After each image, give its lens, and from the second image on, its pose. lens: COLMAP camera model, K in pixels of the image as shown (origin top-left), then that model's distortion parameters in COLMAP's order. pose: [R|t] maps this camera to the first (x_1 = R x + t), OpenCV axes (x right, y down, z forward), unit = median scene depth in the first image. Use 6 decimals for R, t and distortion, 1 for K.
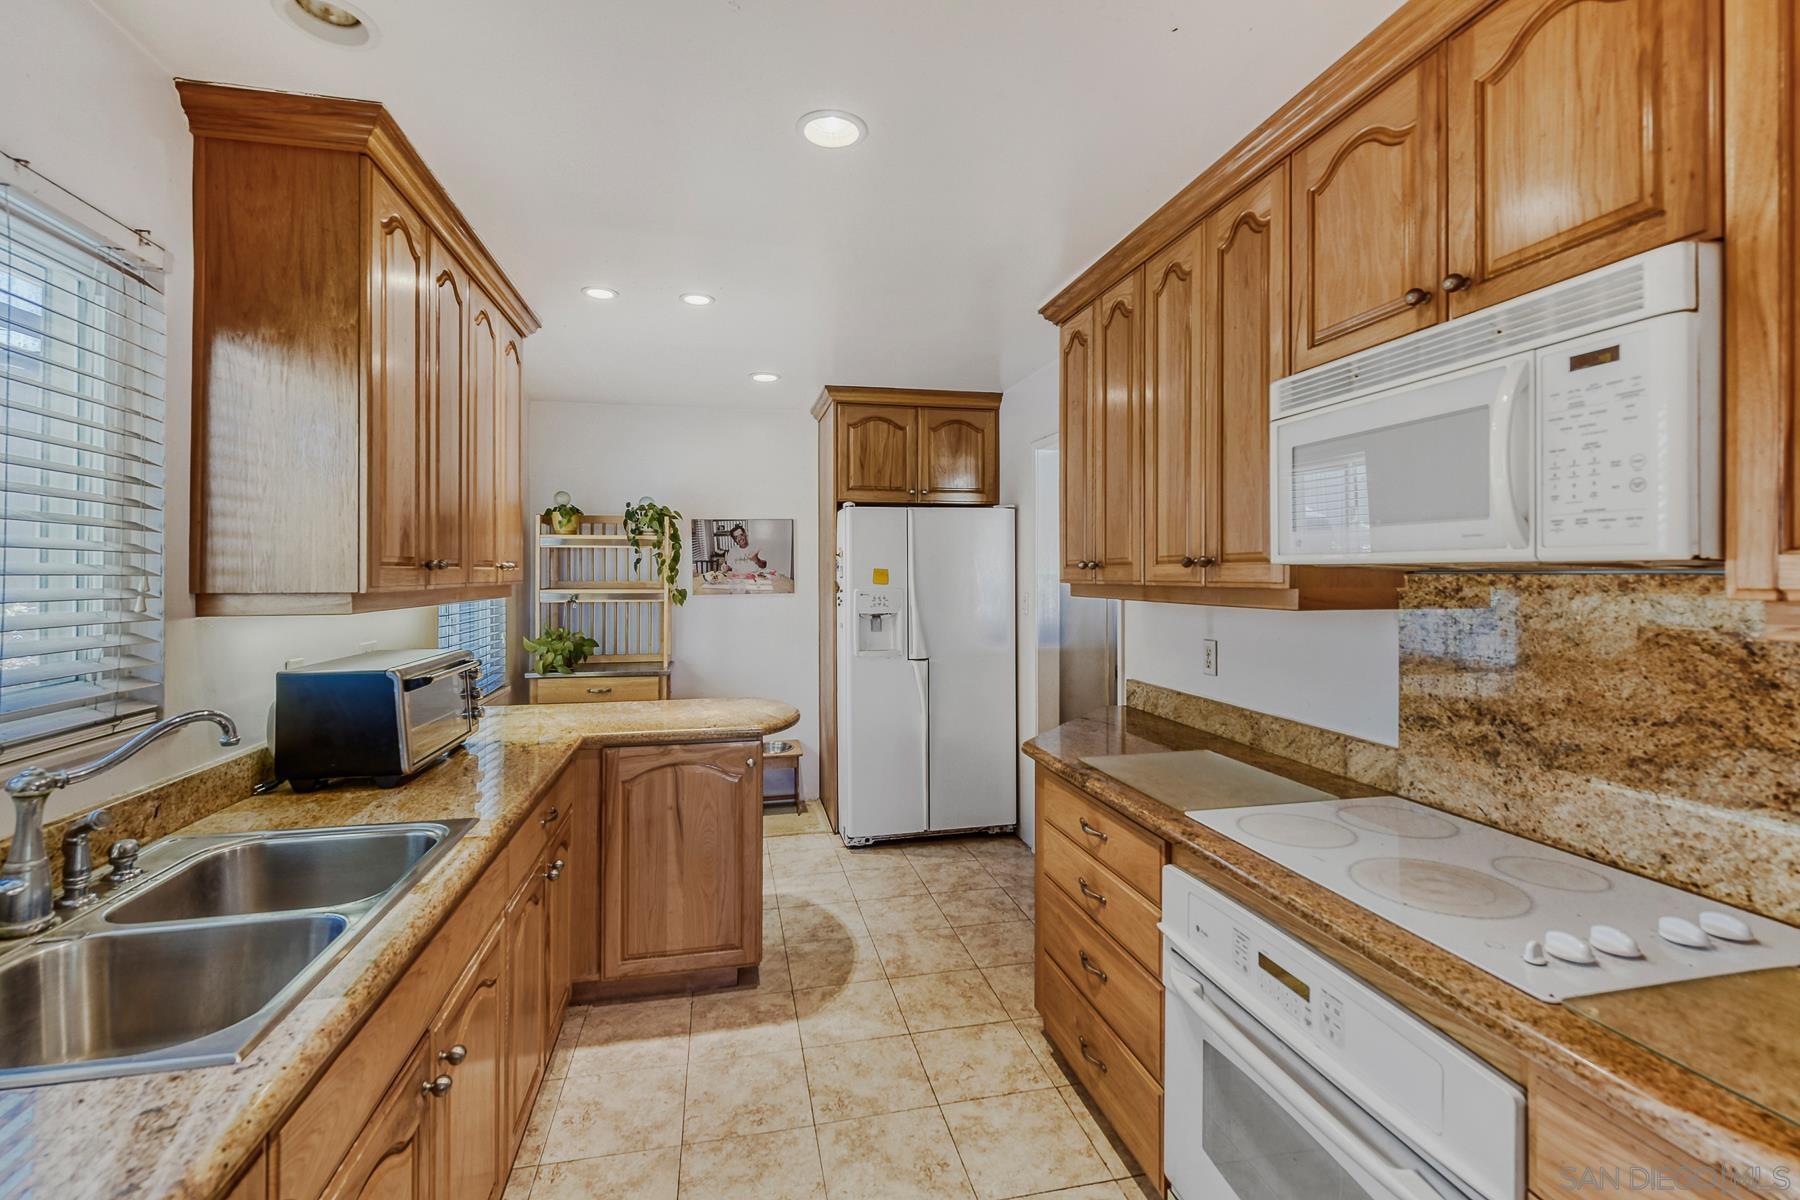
lens RADIAL K [[764.8, 0, 897.3], [0, 764.8, 570.6], [0, 0, 1]] dist [-0.001501, -0.000813]
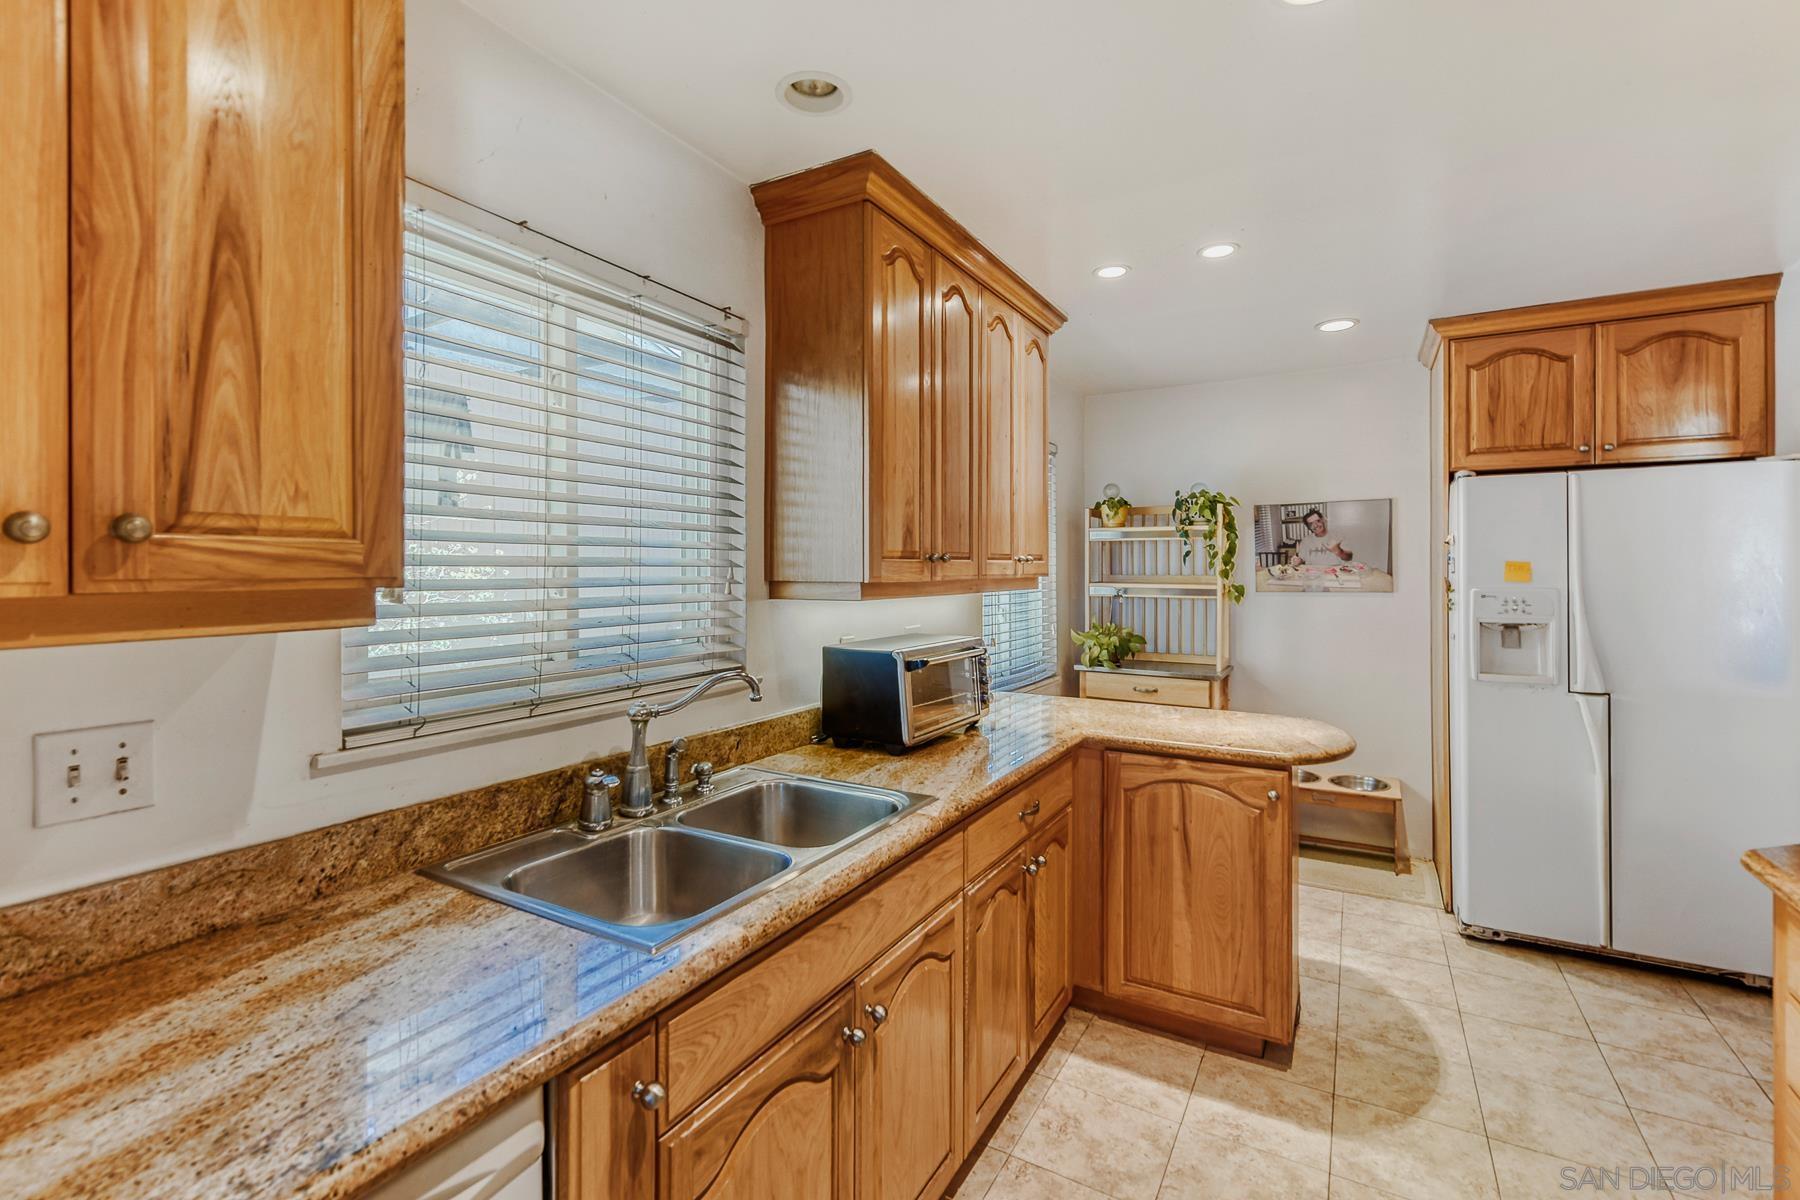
lens RADIAL K [[798.4, 0, 898.5], [0, 798.4, 569.2], [0, 0, 1]] dist [0.000890, -0.001564]
pose [[0.733563, 0.002536, -0.679616, 0.096510], [0.000992, 0.999988, 0.004802, 0.002127], [0.679620, -0.004196, 0.733552, 0.094280]]
